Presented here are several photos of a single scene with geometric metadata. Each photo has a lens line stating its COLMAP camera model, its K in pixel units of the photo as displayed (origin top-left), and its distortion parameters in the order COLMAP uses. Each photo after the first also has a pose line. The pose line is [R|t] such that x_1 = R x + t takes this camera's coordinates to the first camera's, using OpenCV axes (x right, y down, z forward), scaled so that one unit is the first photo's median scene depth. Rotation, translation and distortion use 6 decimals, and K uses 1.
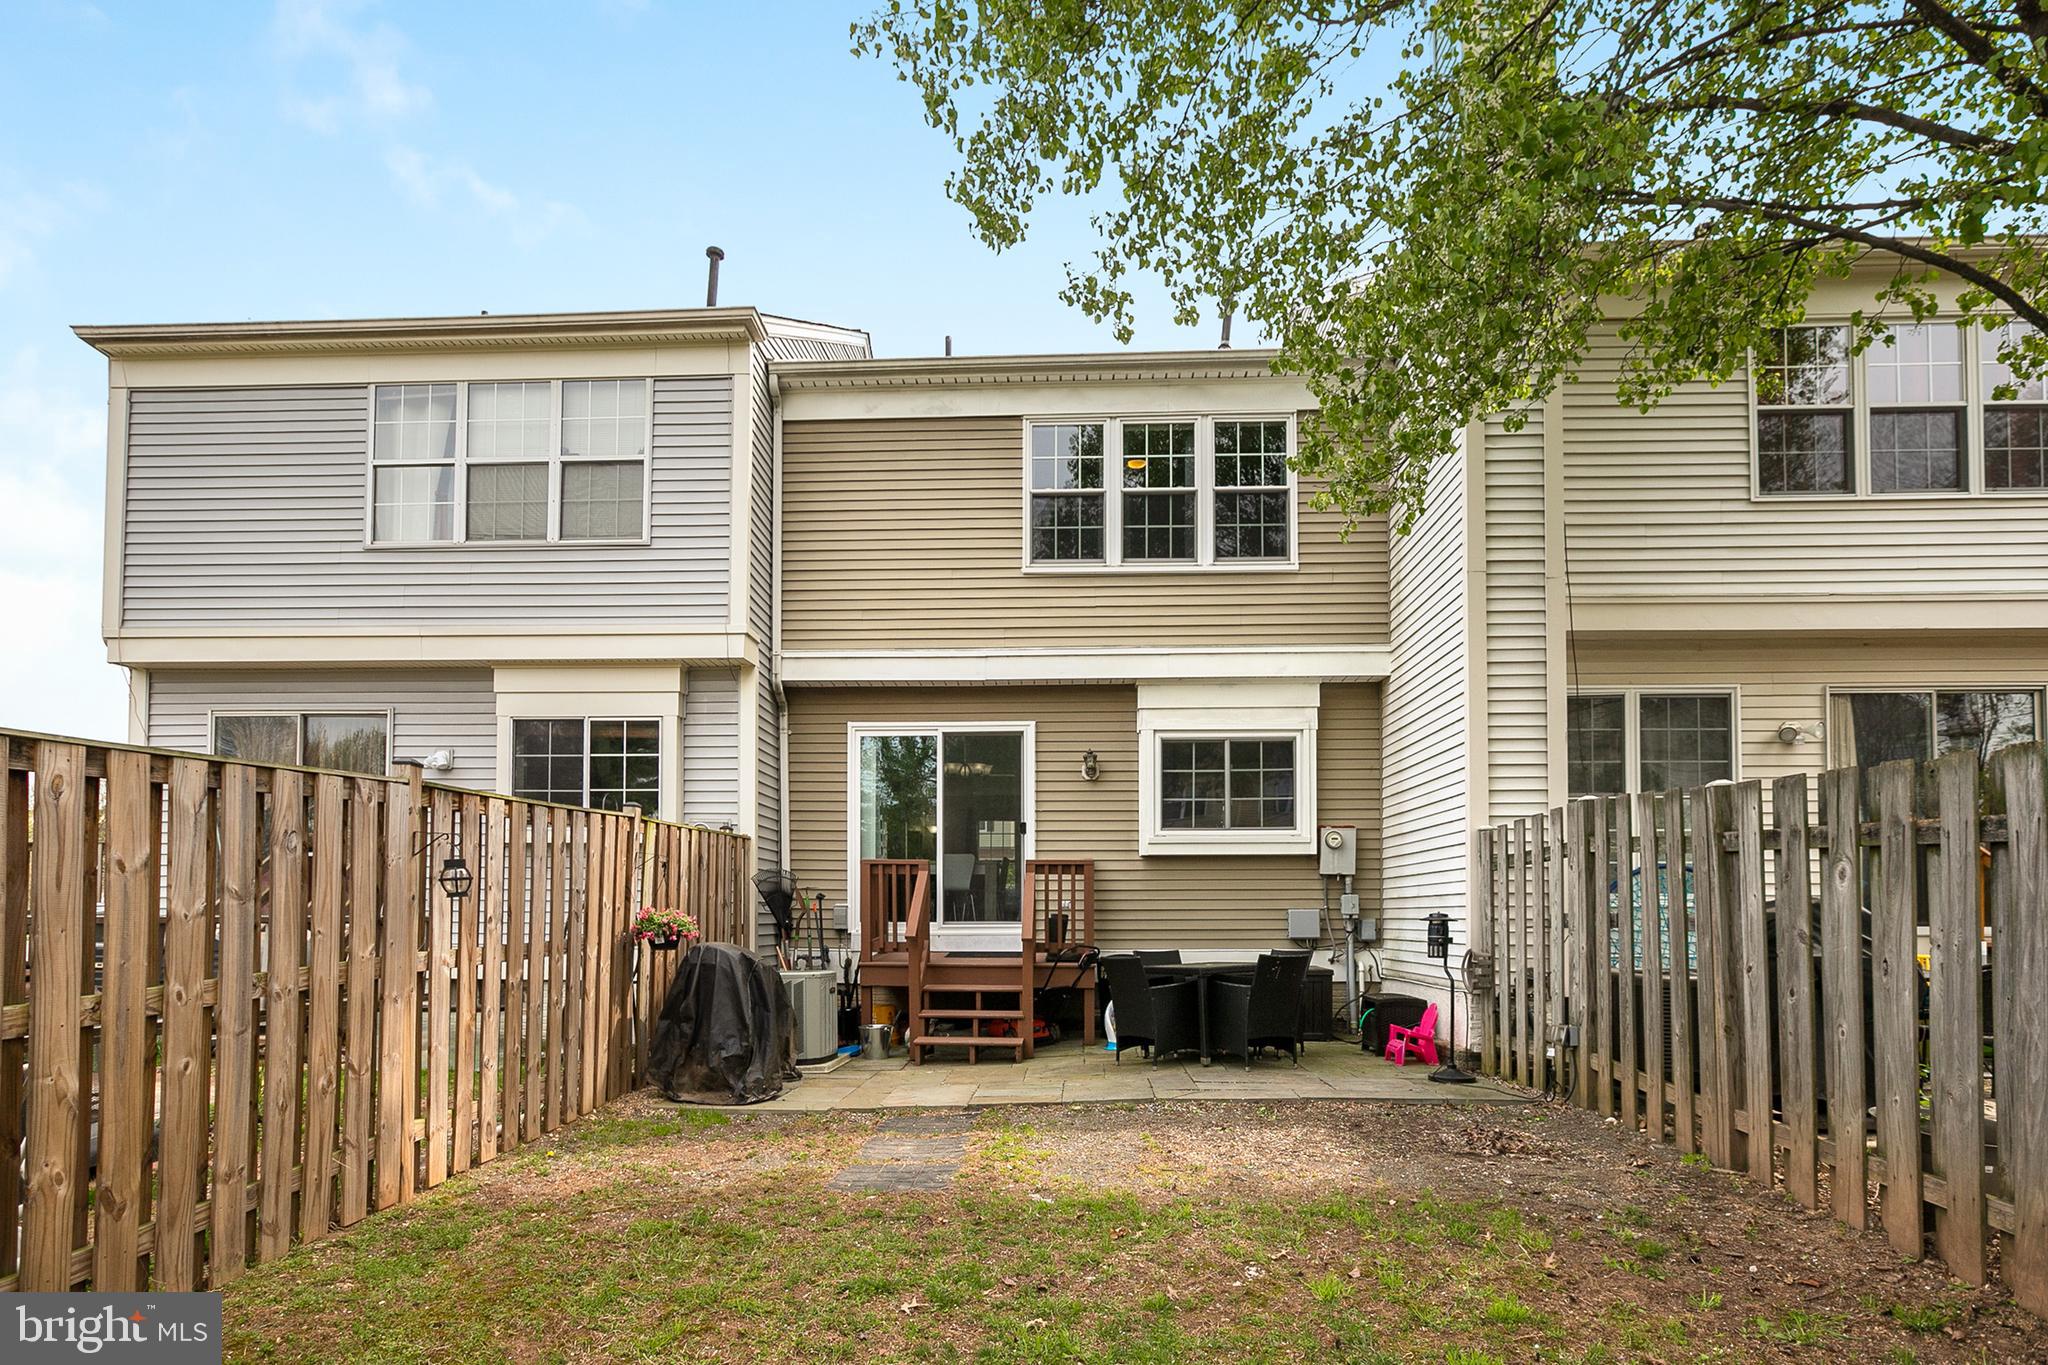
lens RADIAL K [[1094.8, 0, 1024.6], [0, 1094.8, 886.0], [0, 0, 1]] dist [-0.002175, 0.000630]
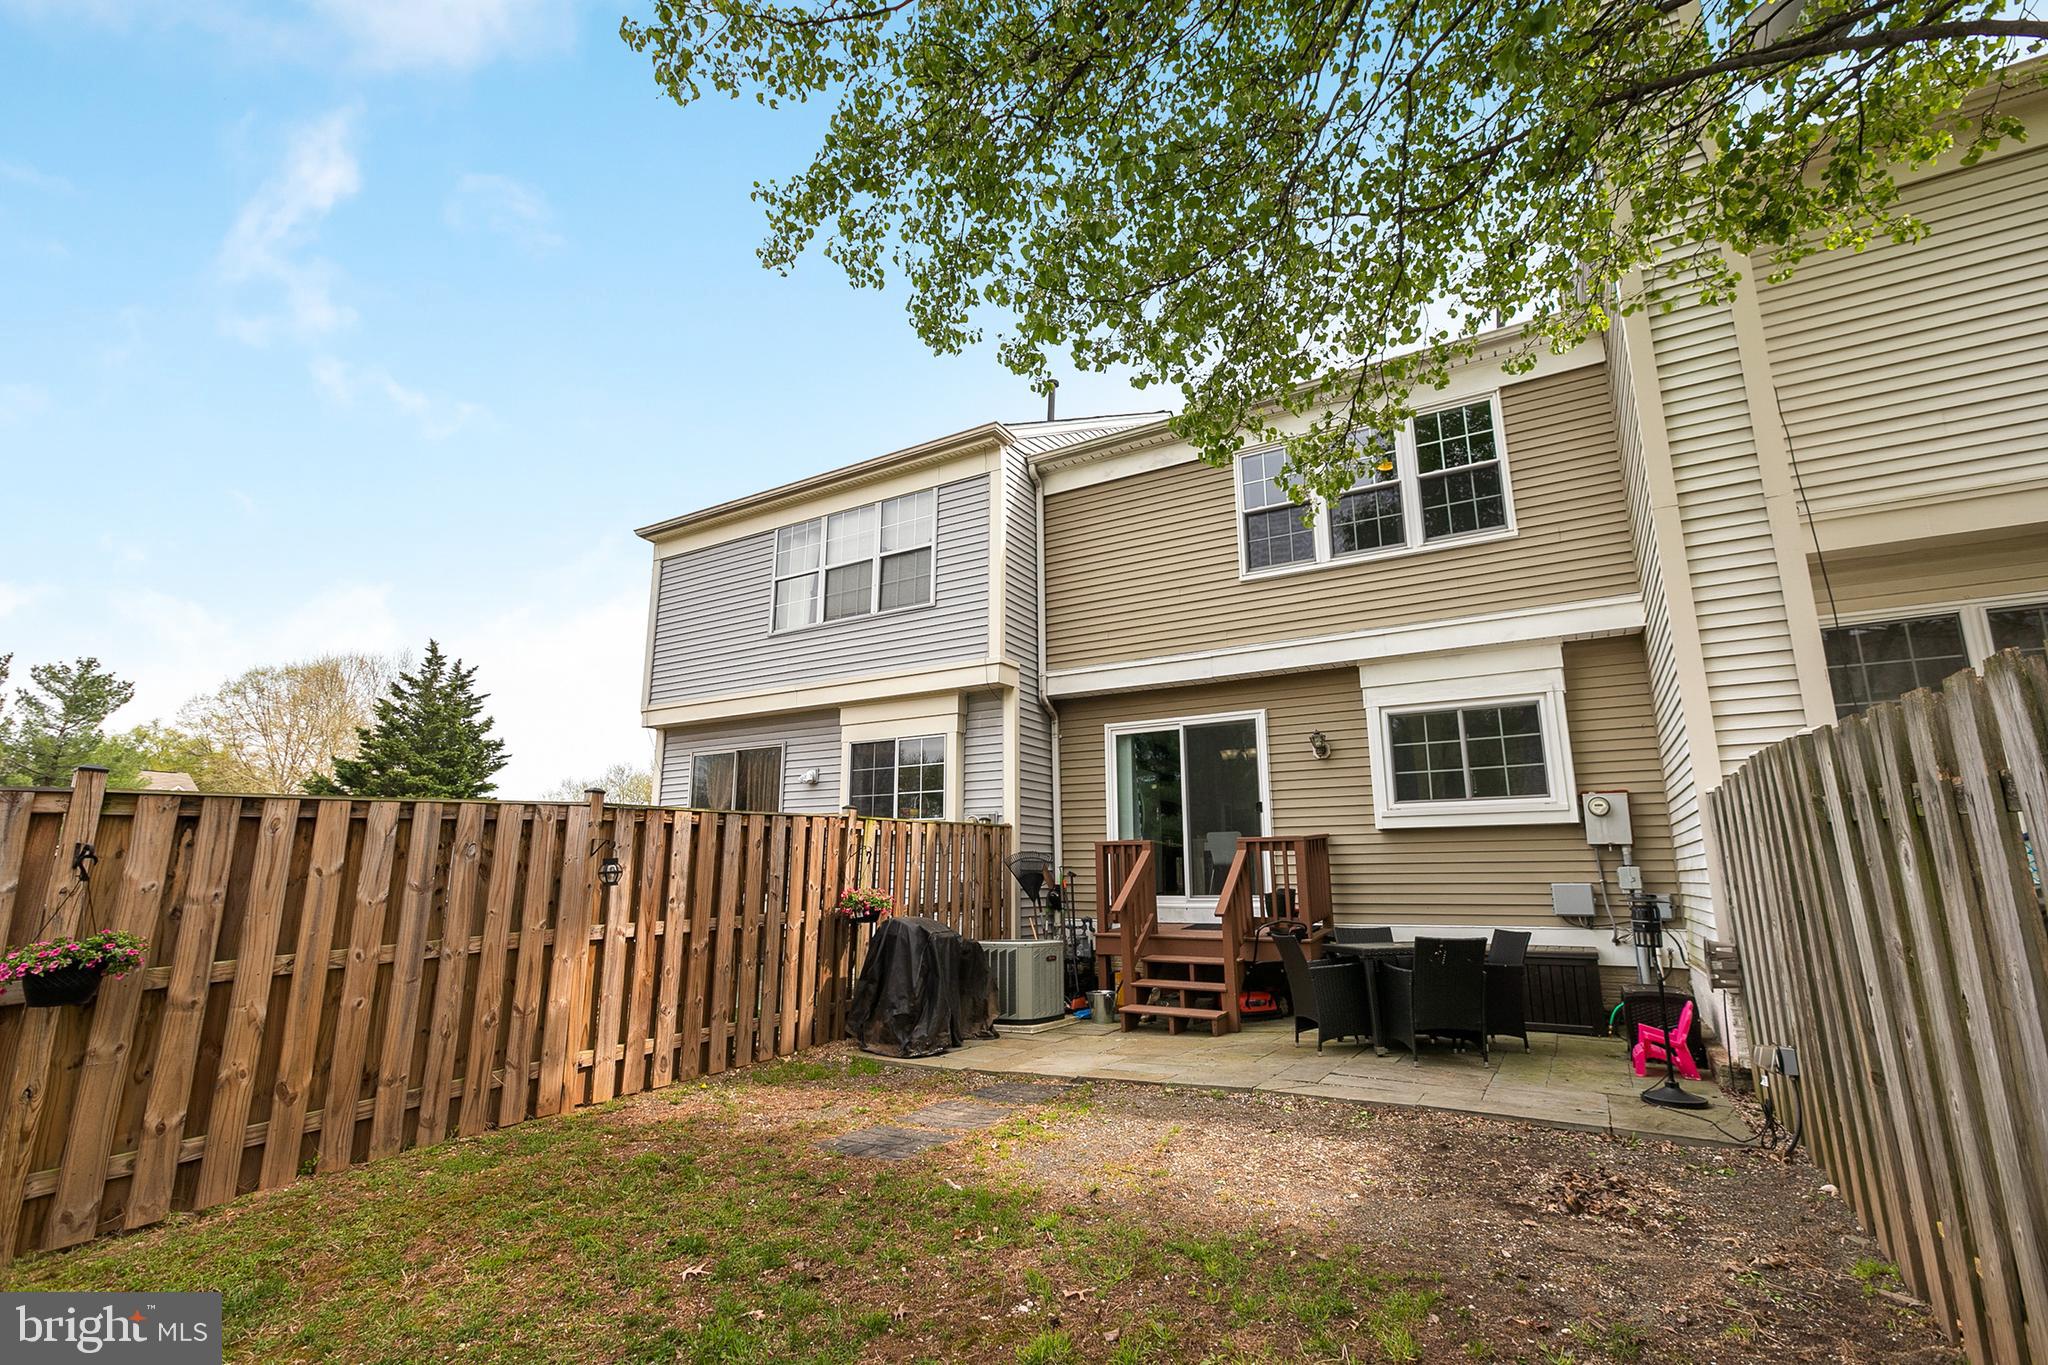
lens RADIAL K [[925.2, 0, 1024.0], [0, 925.2, 682.5], [0, 0, 1]] dist [0.000464, 0.000540]
pose [[0.882308, -0.103109, -0.459240, 0.256523], [0.016579, 0.981912, -0.188608, -0.006227], [0.470381, 0.158797, 0.868059, 0.087122]]
